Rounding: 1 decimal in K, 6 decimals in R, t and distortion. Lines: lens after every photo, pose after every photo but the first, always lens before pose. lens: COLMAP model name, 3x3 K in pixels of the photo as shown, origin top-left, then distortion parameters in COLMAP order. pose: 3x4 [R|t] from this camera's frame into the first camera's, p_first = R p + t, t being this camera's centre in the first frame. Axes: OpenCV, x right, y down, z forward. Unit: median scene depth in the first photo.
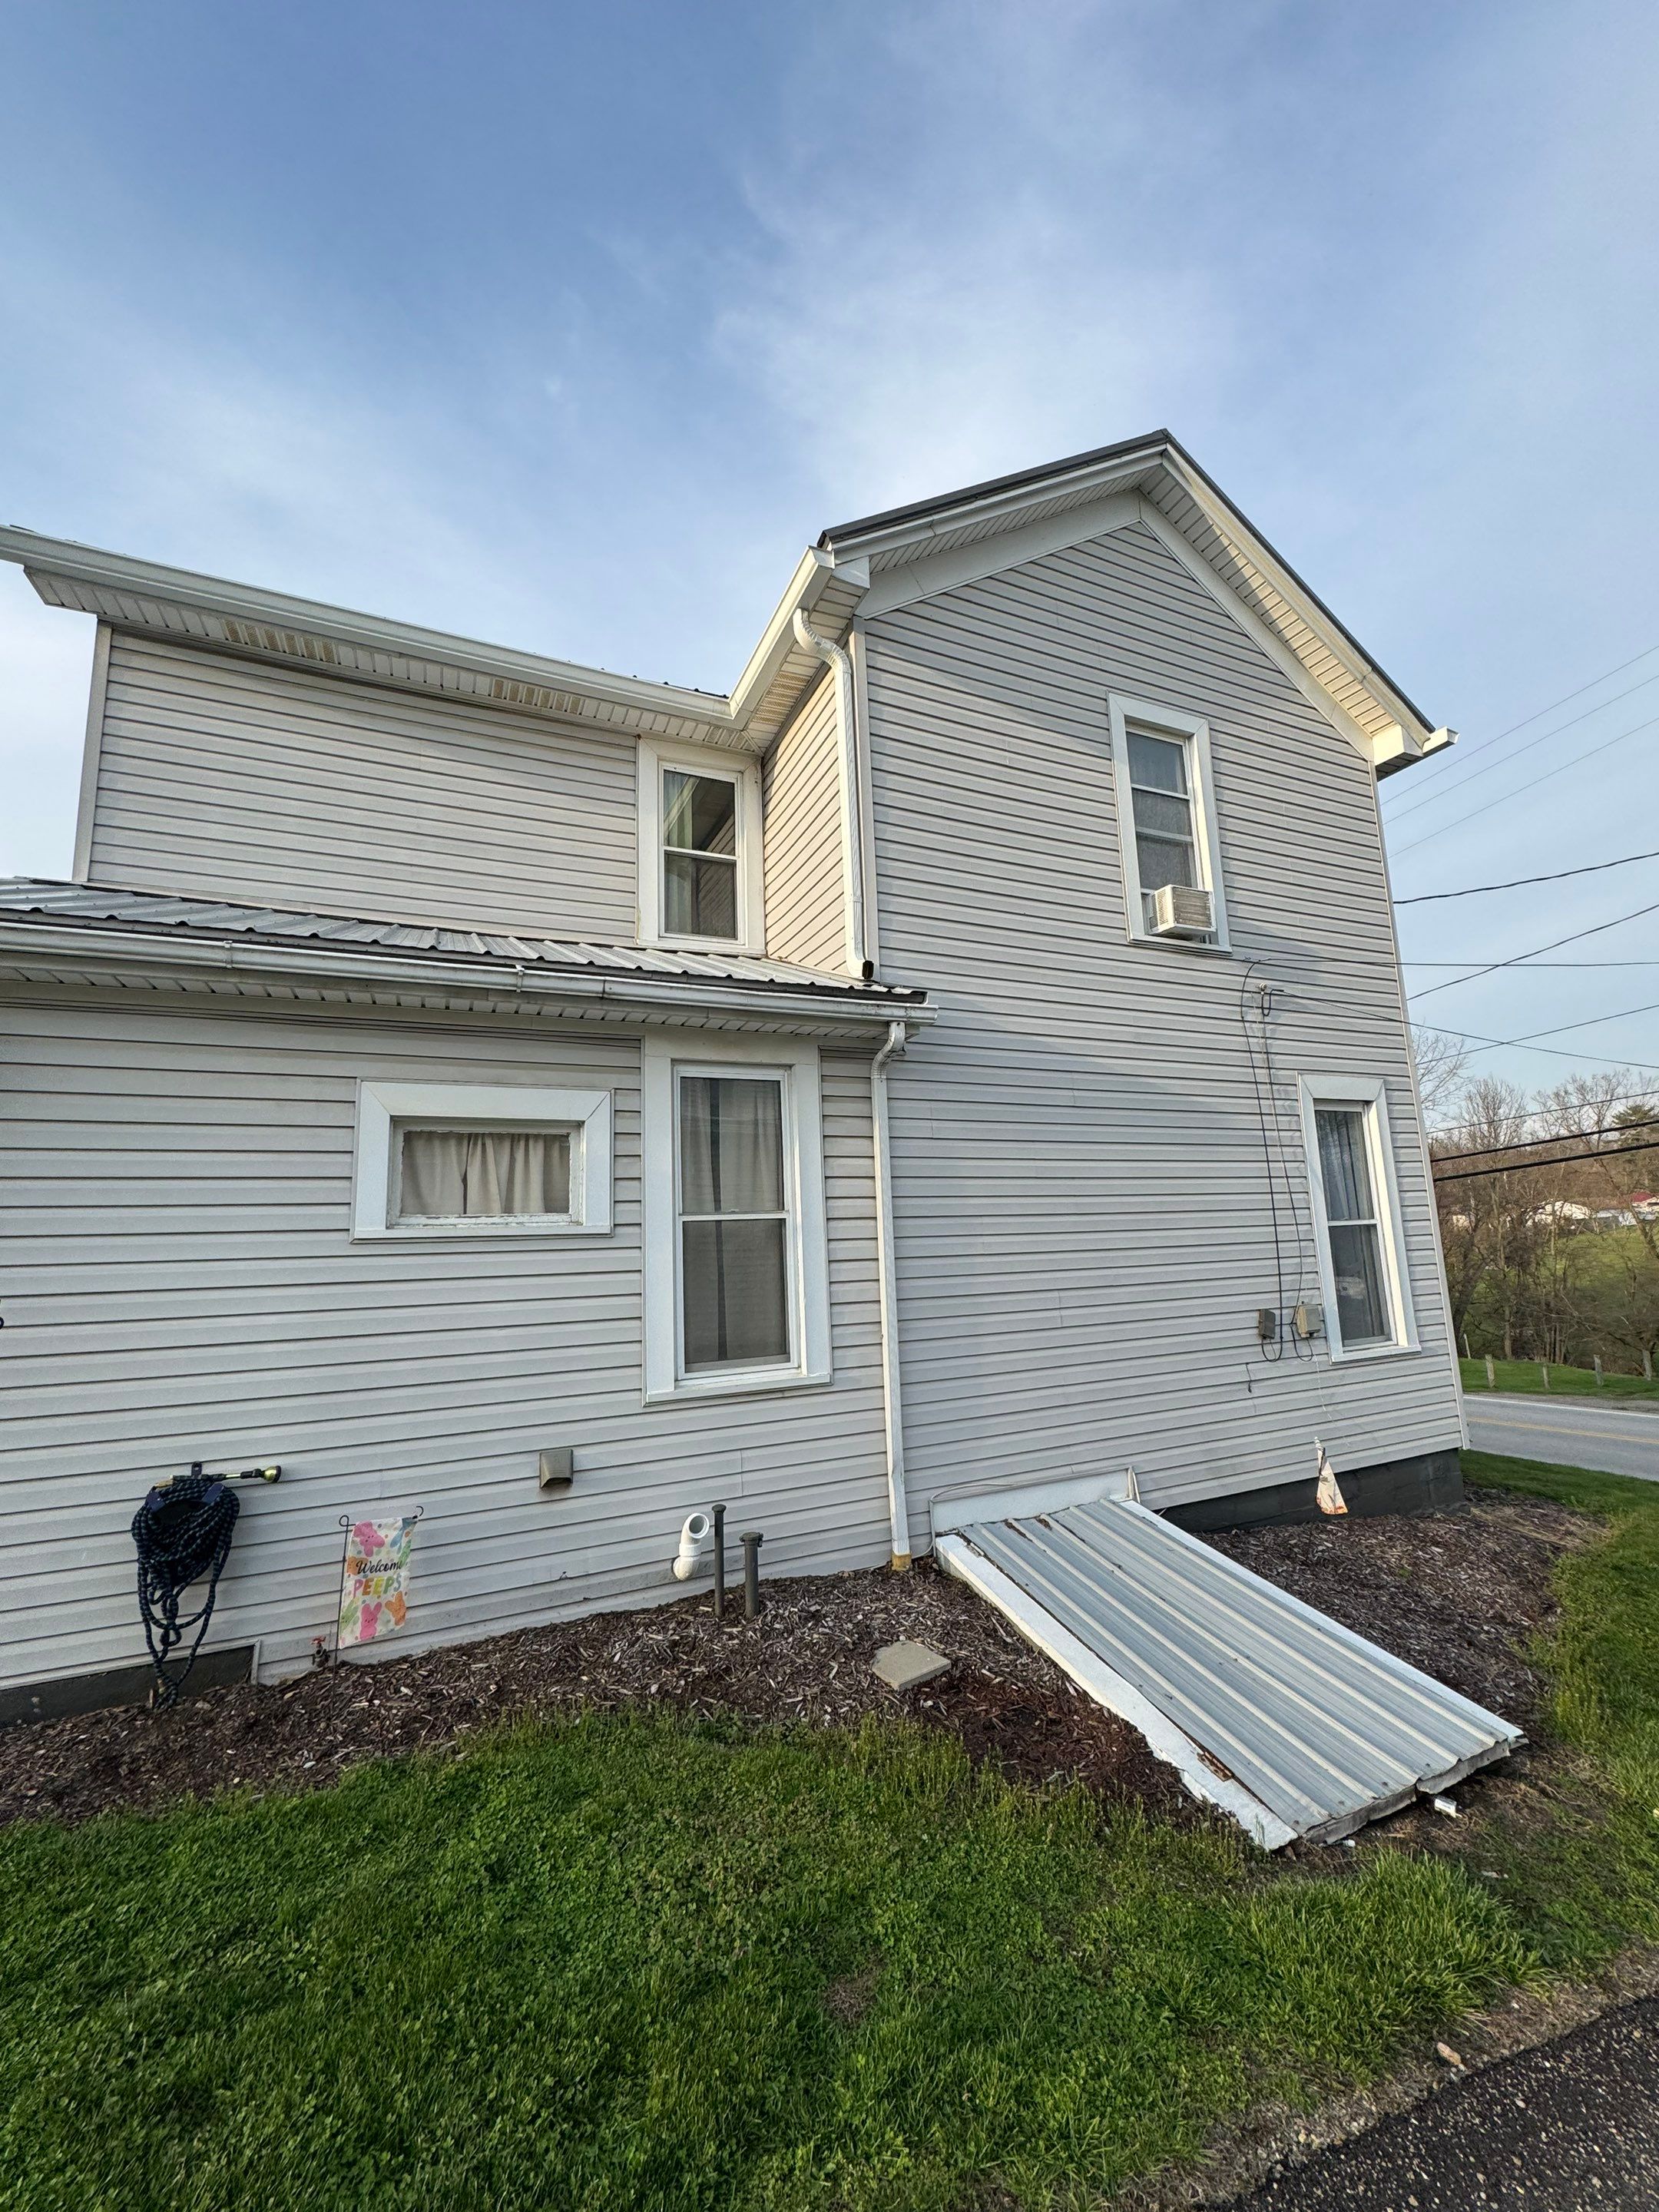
lens RADIAL K [[875.5, 0, 835.1], [0, 875.5, 1115.1], [0, 0, 1]] dist [-0.002602, 0.001172]
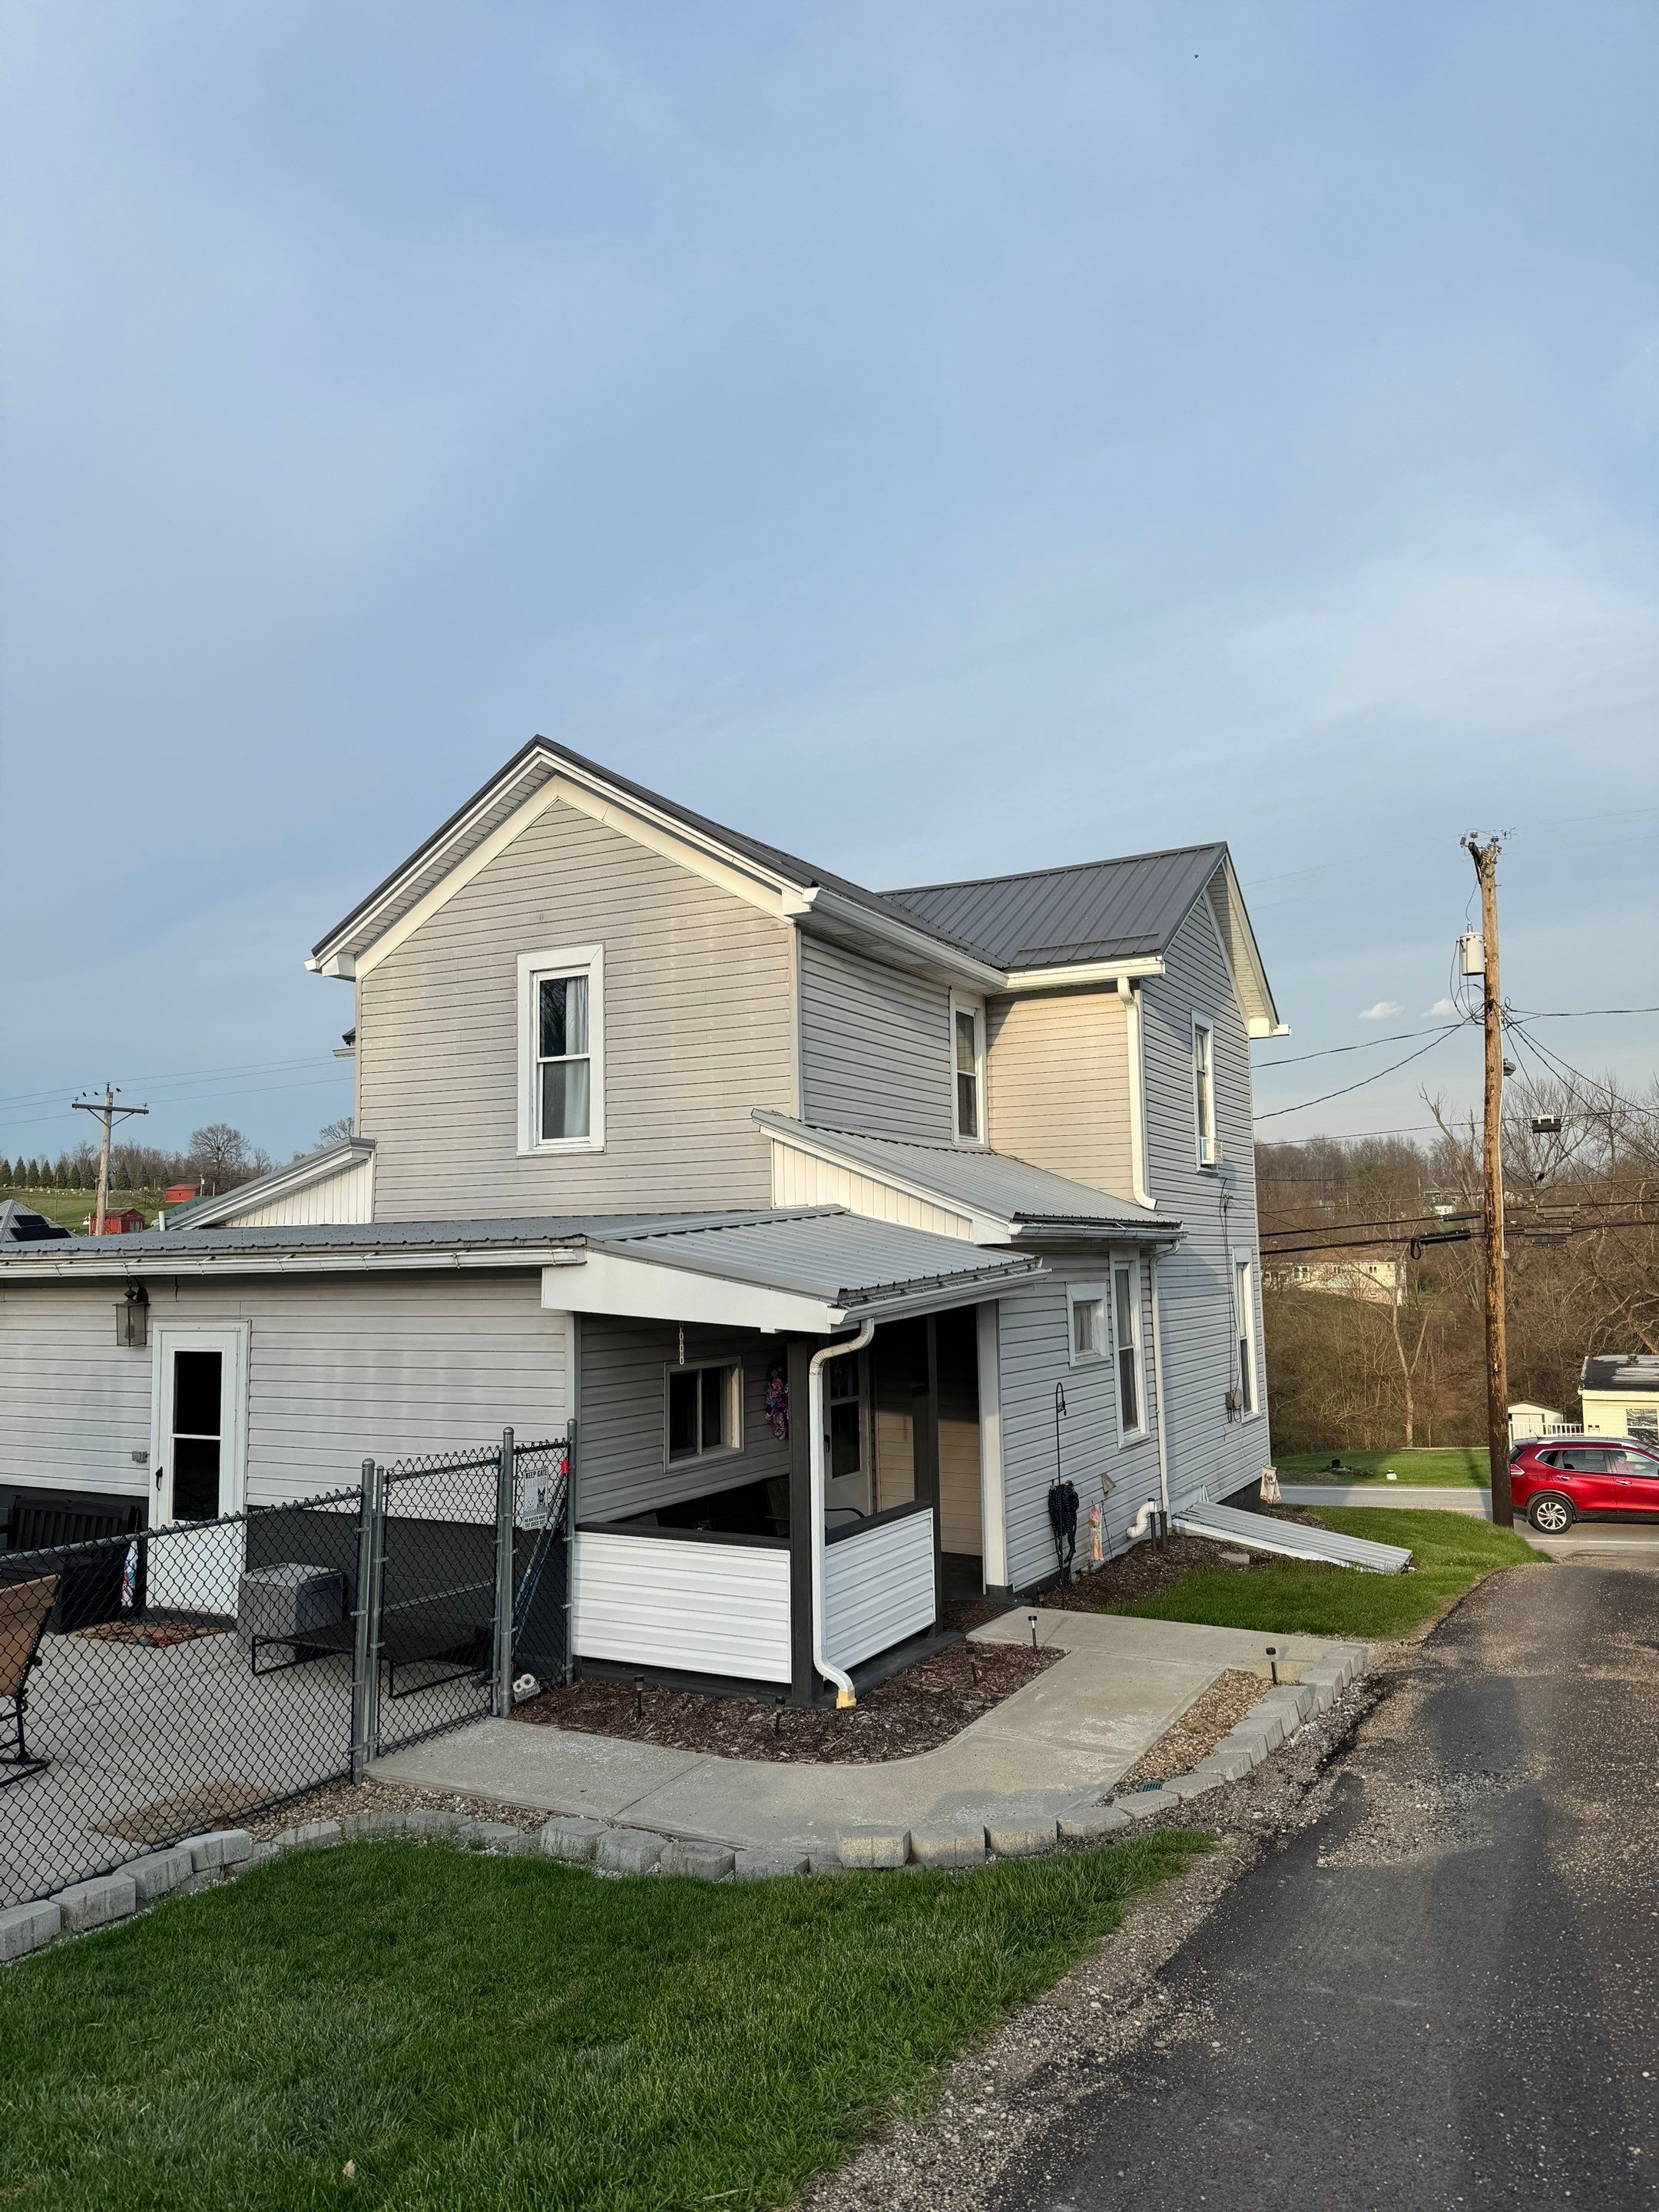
lens RADIAL K [[1545.8, 0, 818.4], [0, 1545.8, 1113.6], [0, 0, 1]] dist [0.071239, -0.017404]
pose [[0.789028, 0.081074, 0.608984, -2.575470], [-0.099328, 0.995048, -0.003777, -0.288746], [-0.606275, -0.057509, 0.793173, -1.122728]]
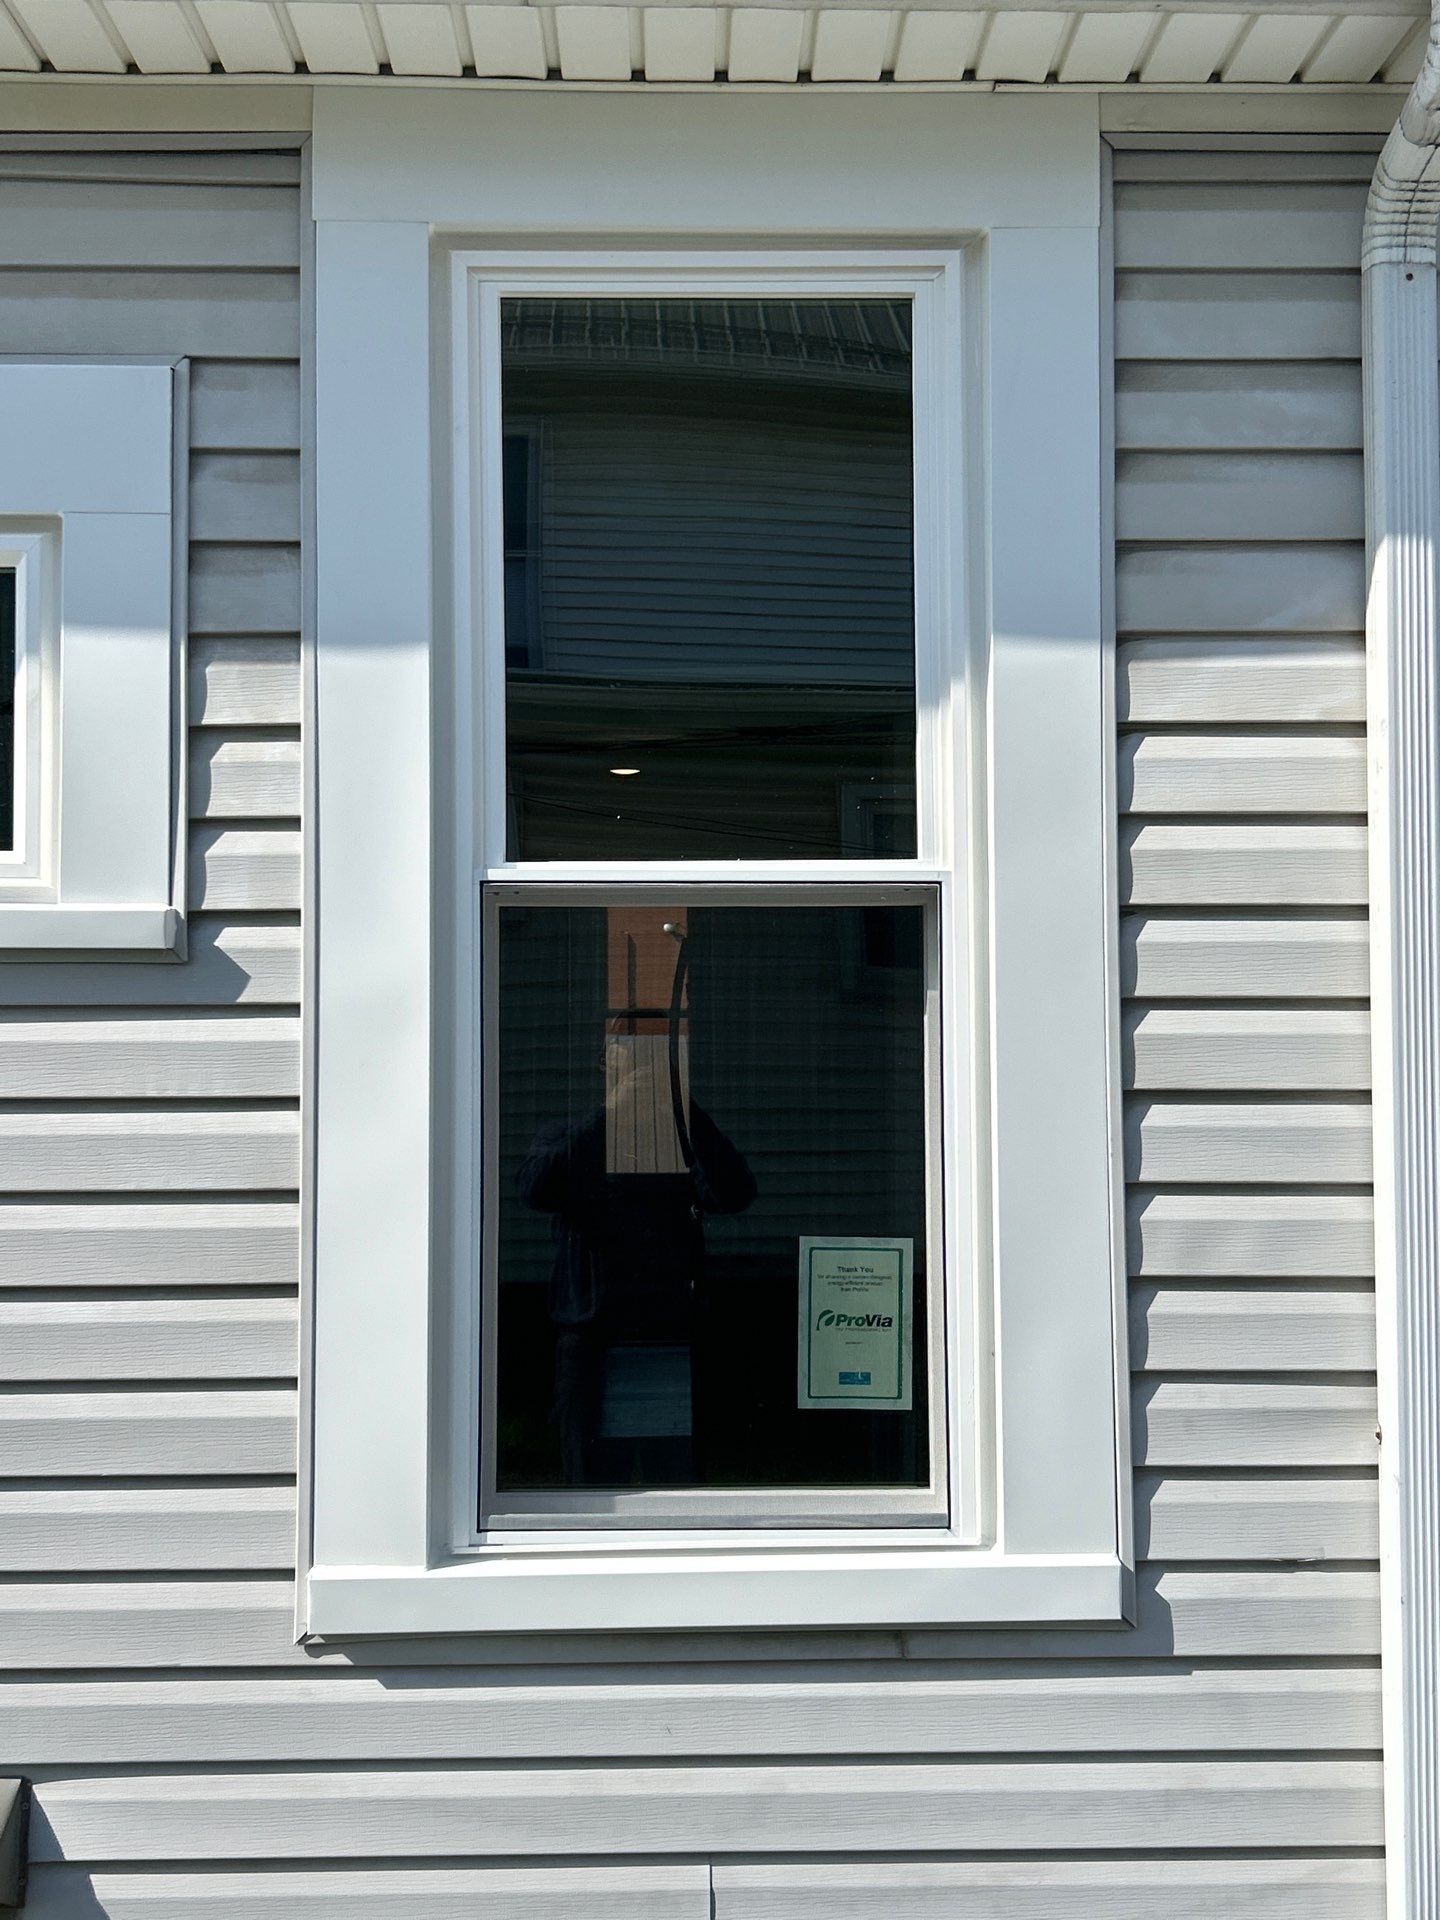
lens RADIAL K [[1596.0, 0, 720.0], [0, 1596.0, 953.7], [0, 0, 1]] dist [0.013627, -0.042363]
pose [[0.918319, 0.020573, -0.395307, 0.059454], [0.027962, 0.992782, 0.116624, 0.081251], [0.394853, -0.118152, 0.911115, 0.594816]]
